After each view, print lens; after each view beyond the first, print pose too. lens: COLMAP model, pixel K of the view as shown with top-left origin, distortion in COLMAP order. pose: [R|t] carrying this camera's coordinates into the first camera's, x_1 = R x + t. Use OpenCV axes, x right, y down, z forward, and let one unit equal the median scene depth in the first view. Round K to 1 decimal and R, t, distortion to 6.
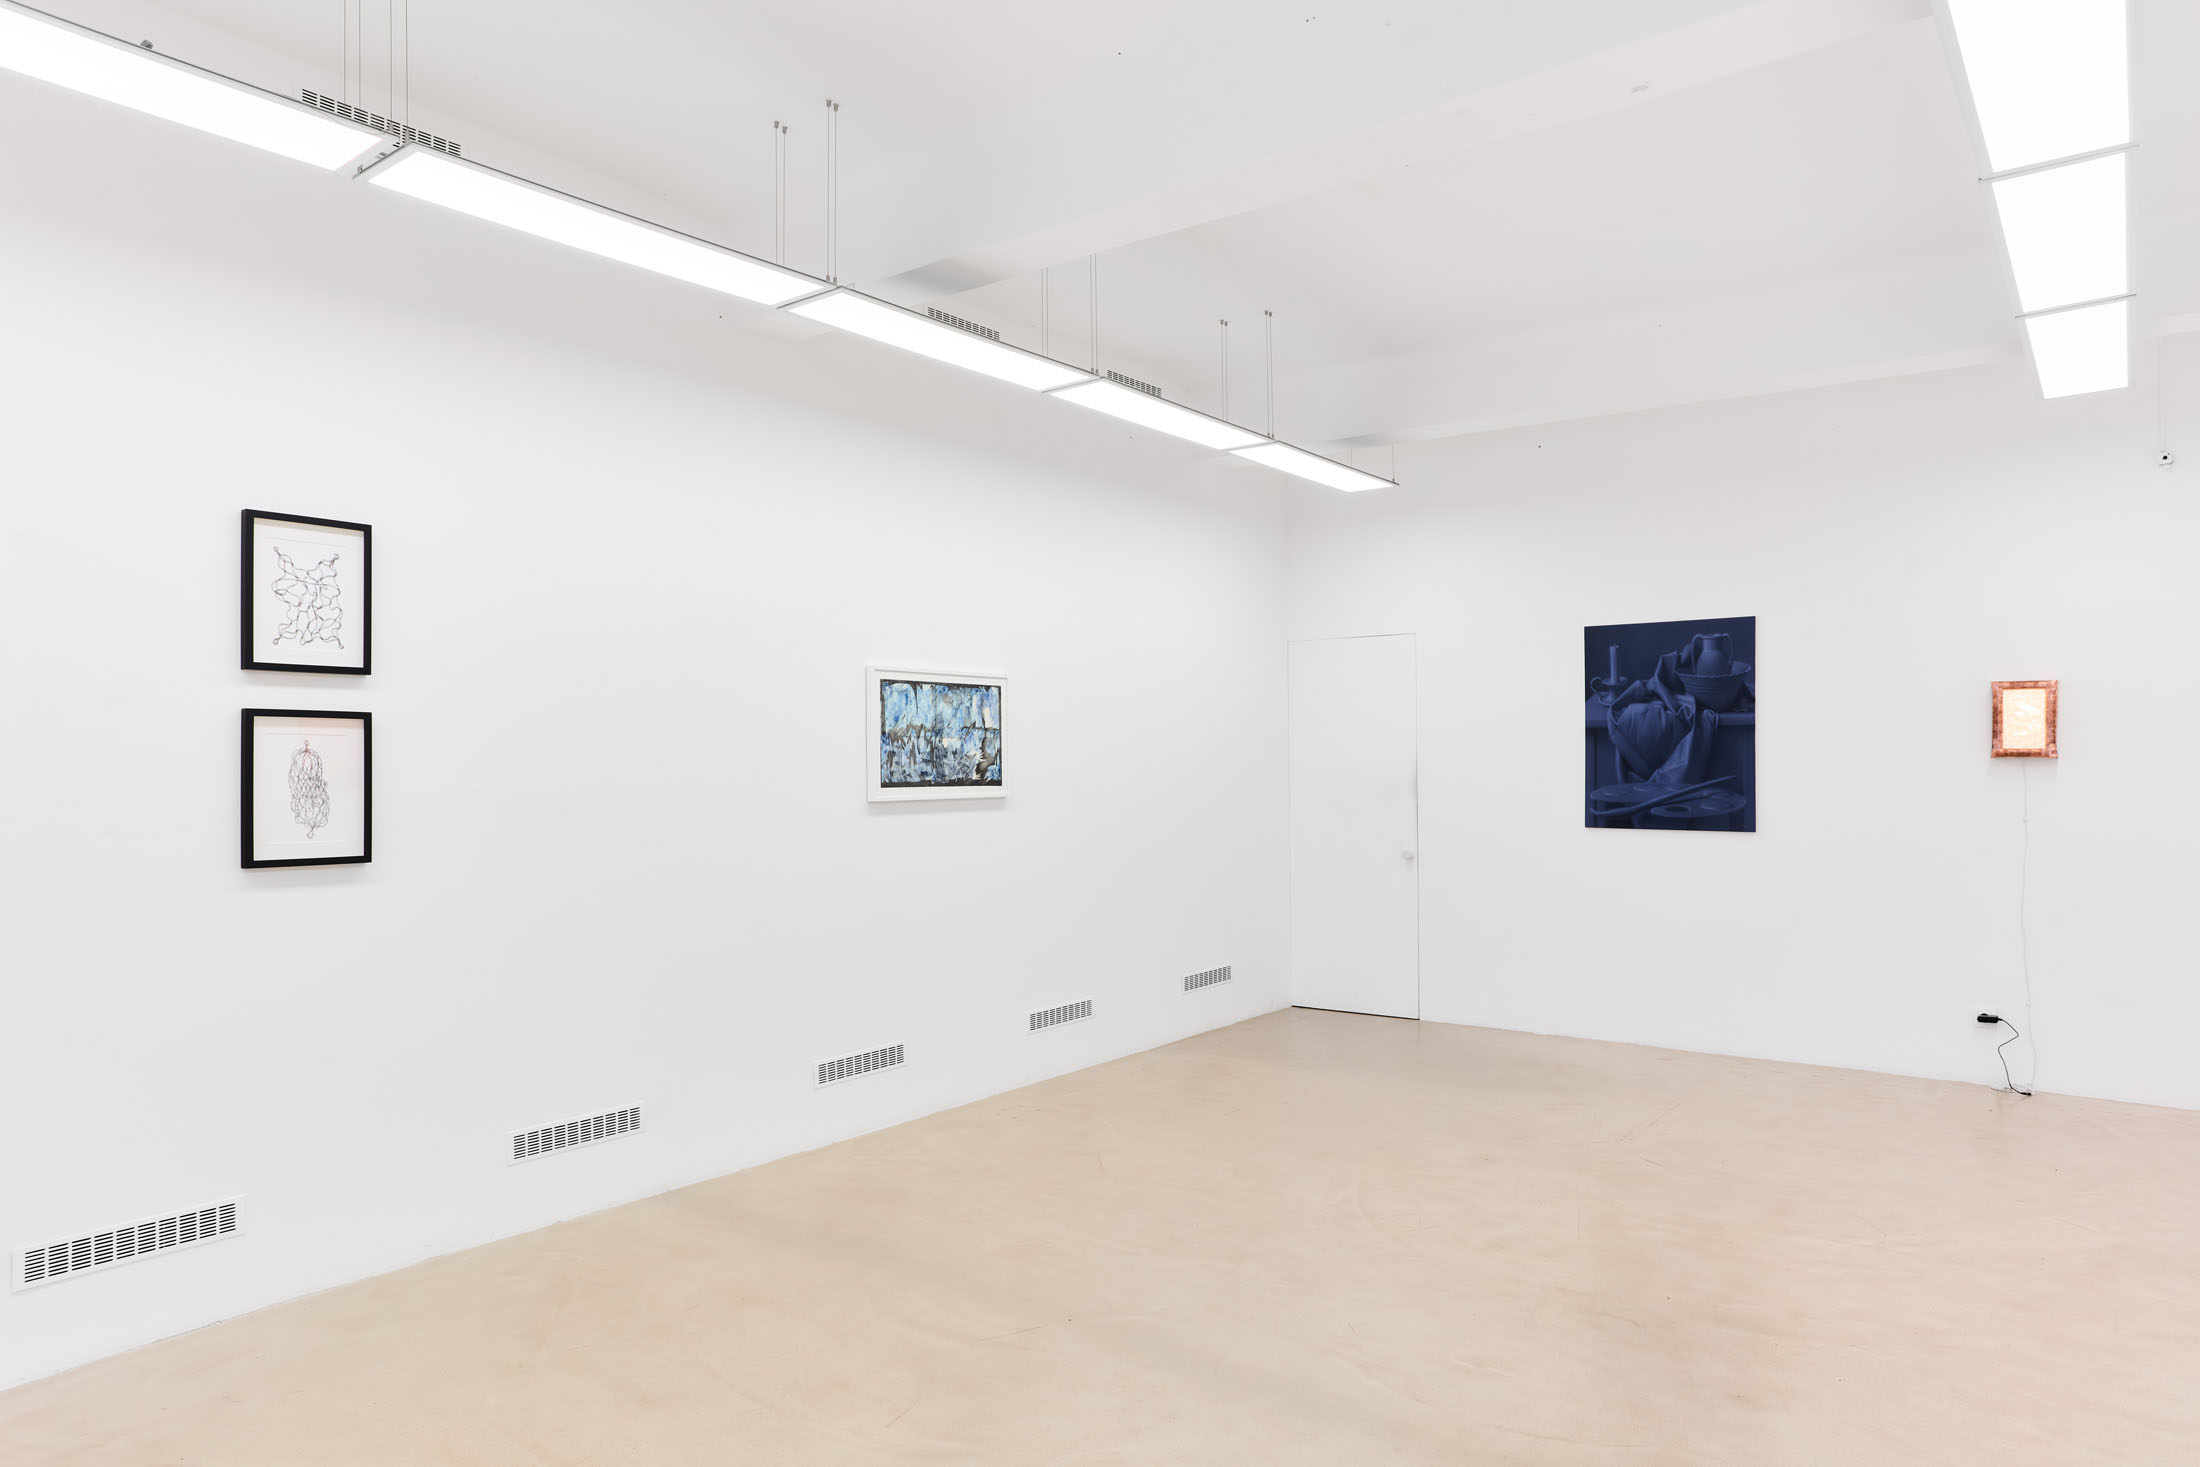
lens RADIAL K [[1327.9, 0, 1094.0], [0, 1327.9, 756.7], [0, 0, 1]] dist [-0.046851, 0.026662]
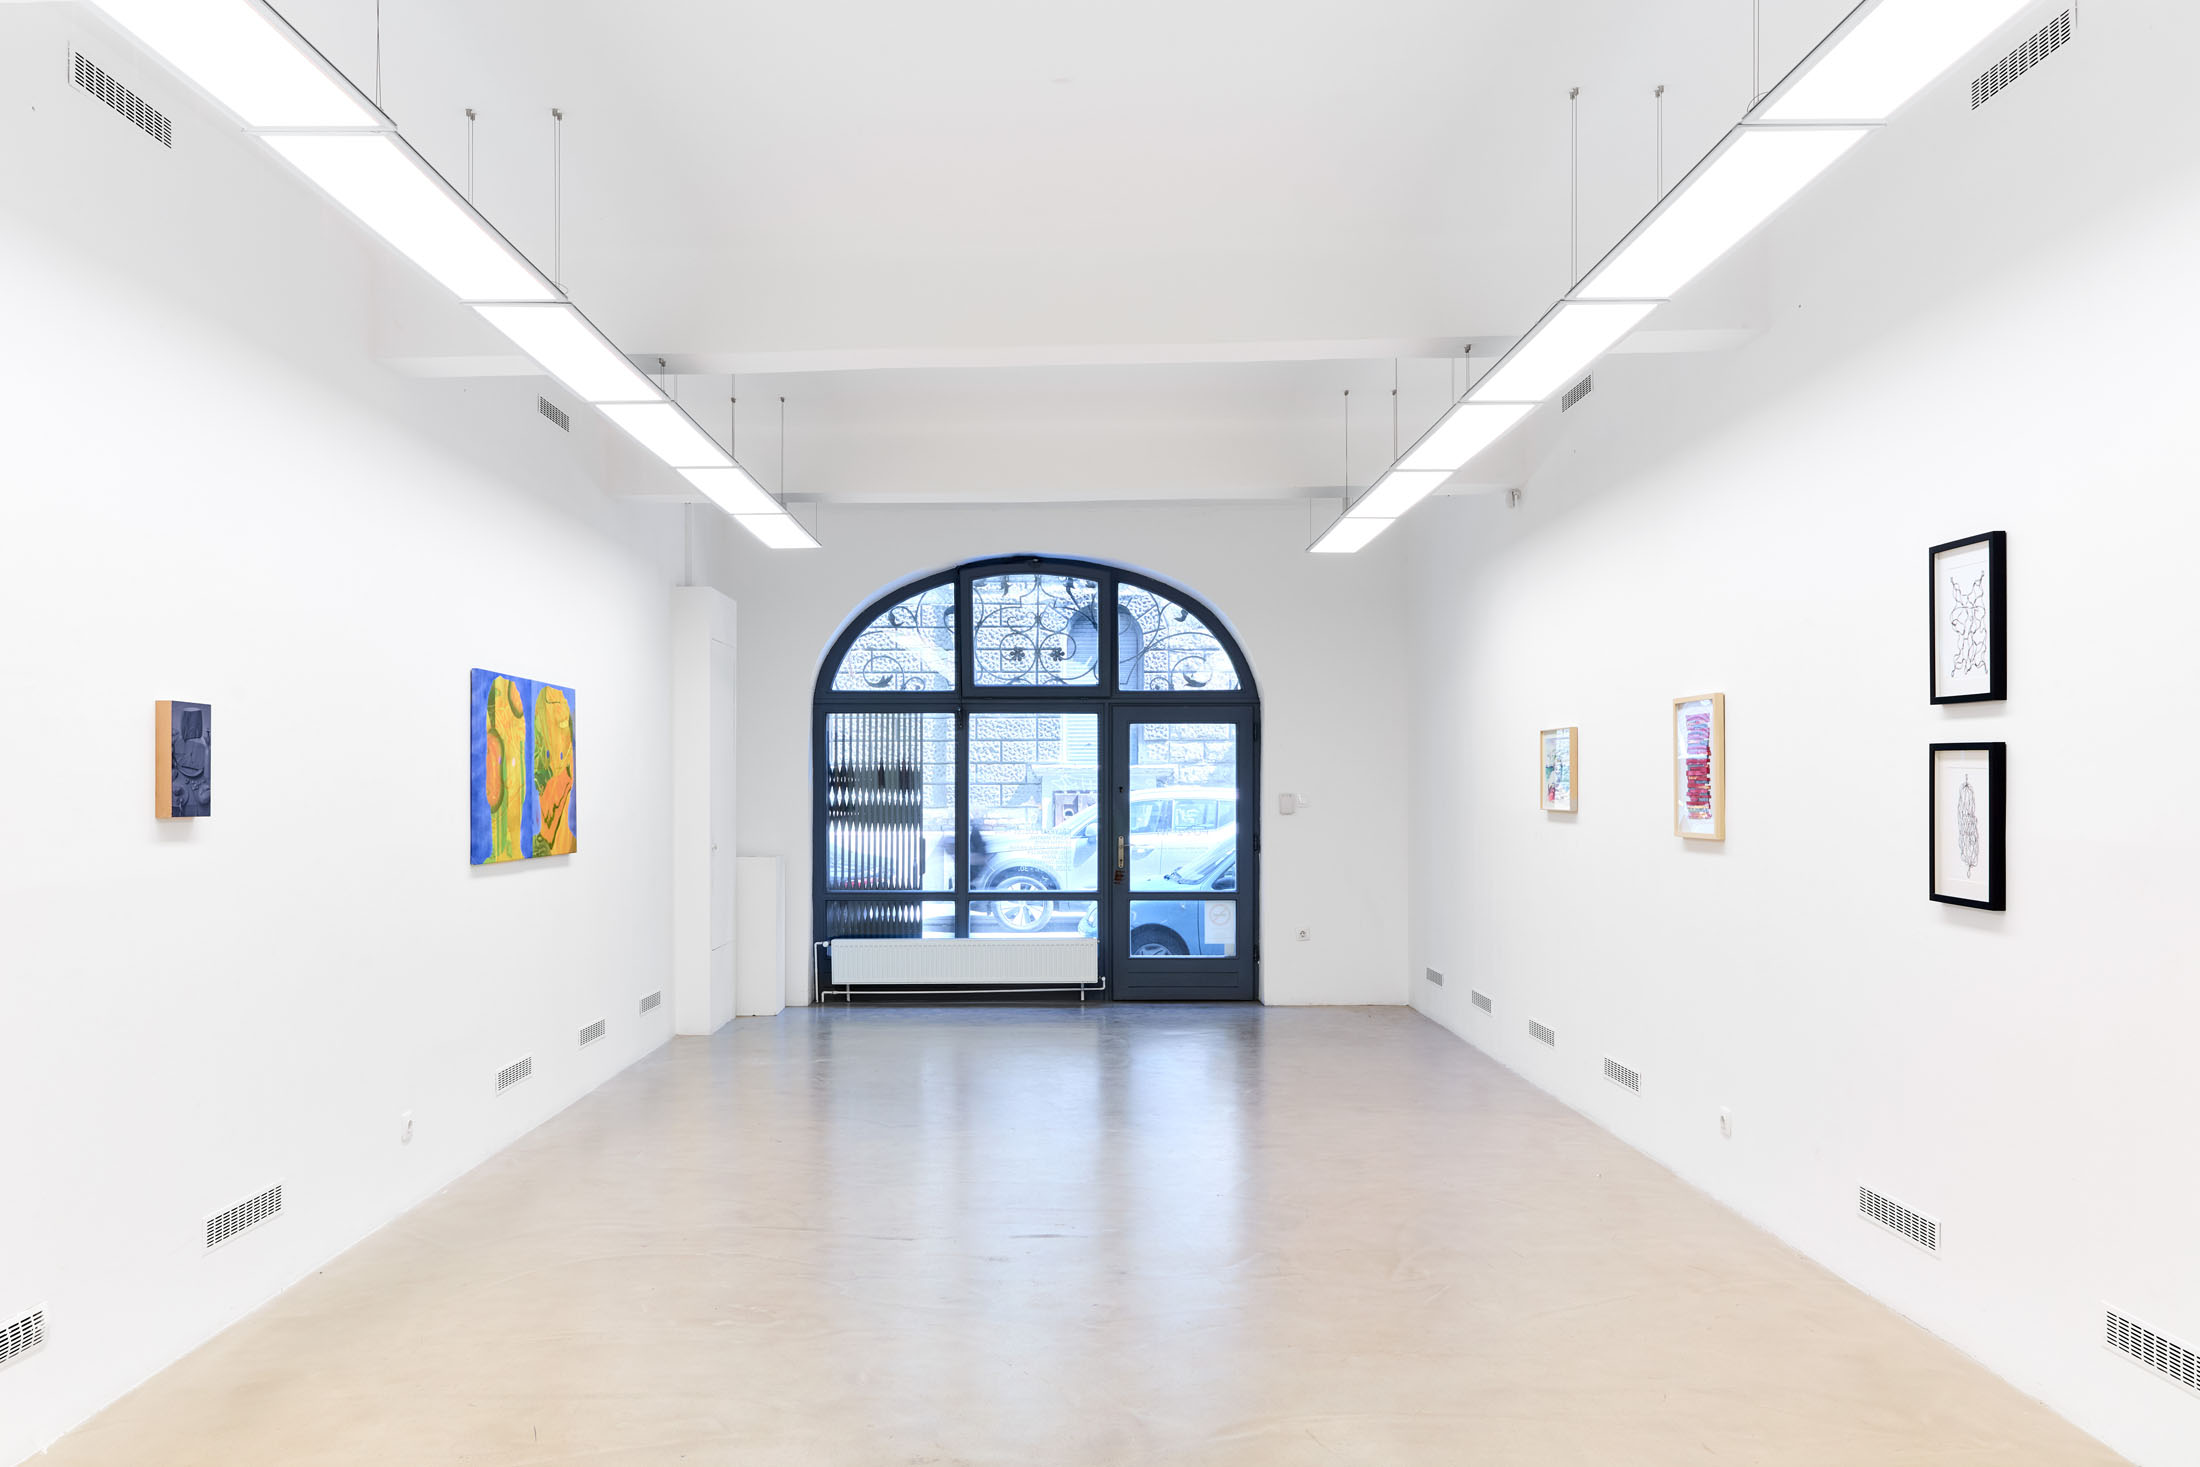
lens RADIAL K [[1723.5, 0, 1104.6], [0, 1723.5, 771.4], [0, 0, 1]] dist [-0.001145, -0.013228]
pose [[-0.770855, 0.008427, -0.636955, 0.392864], [0.012748, 0.999916, -0.002198, -0.011355], [0.636883, -0.009814, -0.770898, 0.902836]]
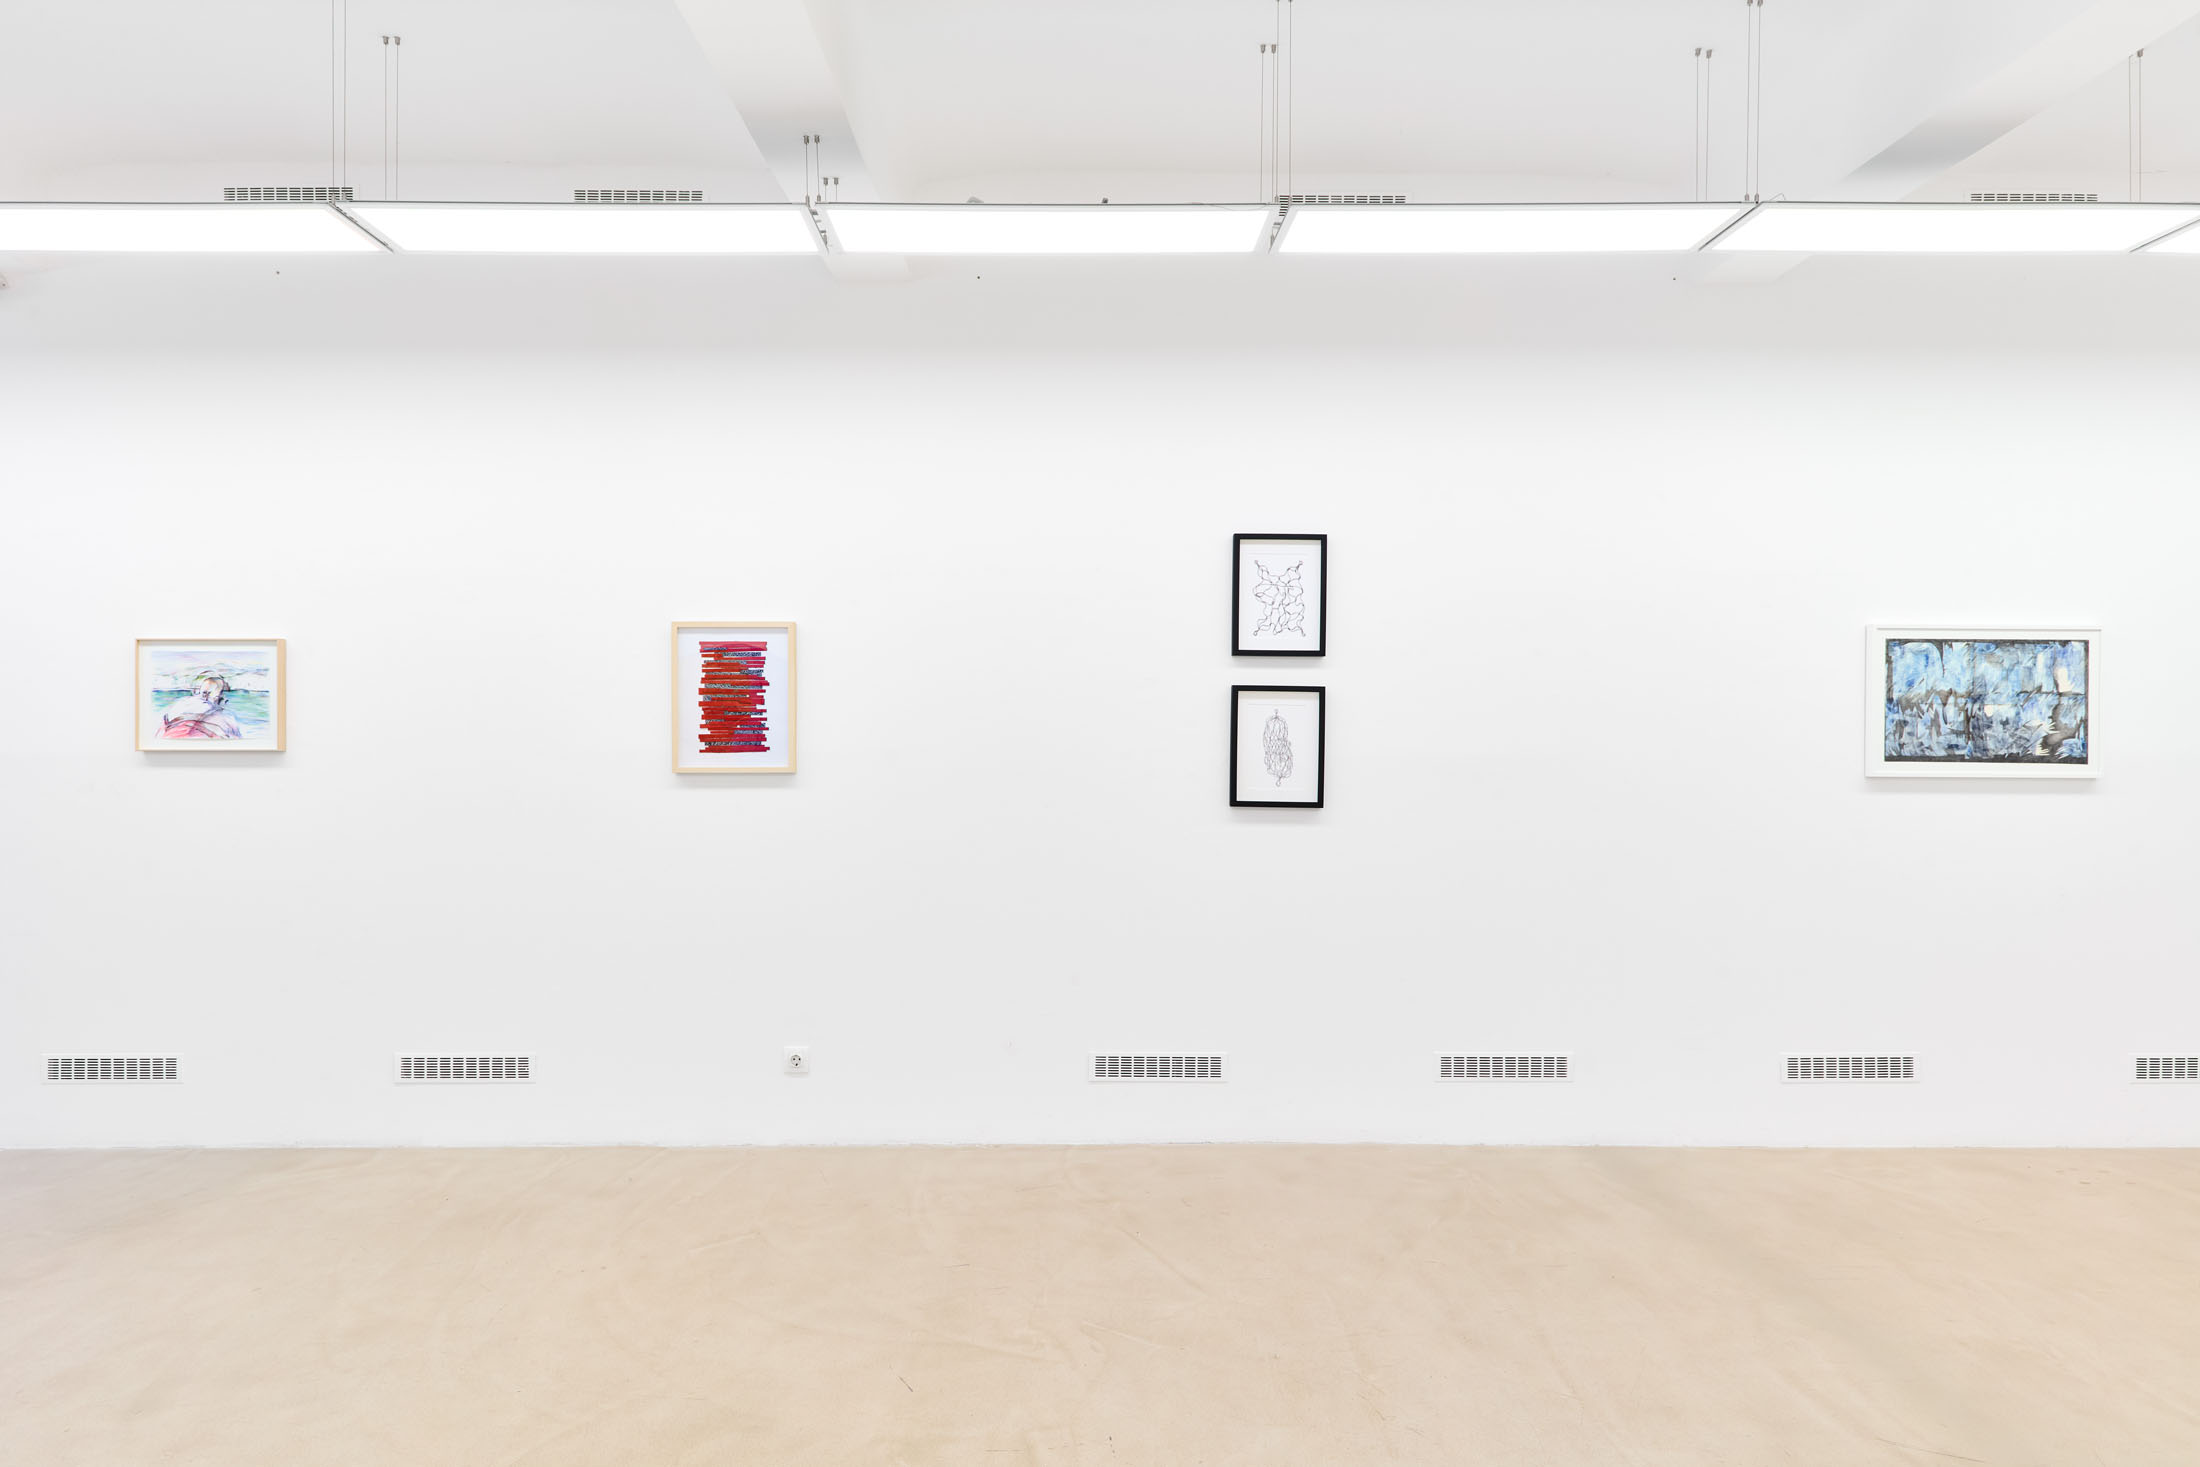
lens RADIAL K [[1116.8, 0, 1046.5], [0, 1116.8, 737.1], [0, 0, 1]] dist [0.018599, -0.011226]
pose [[0.620960, 0.016633, -0.783665, 0.066221], [-0.006995, 0.999853, 0.015679, -0.000626], [0.783811, -0.004254, 0.620985, 0.084138]]
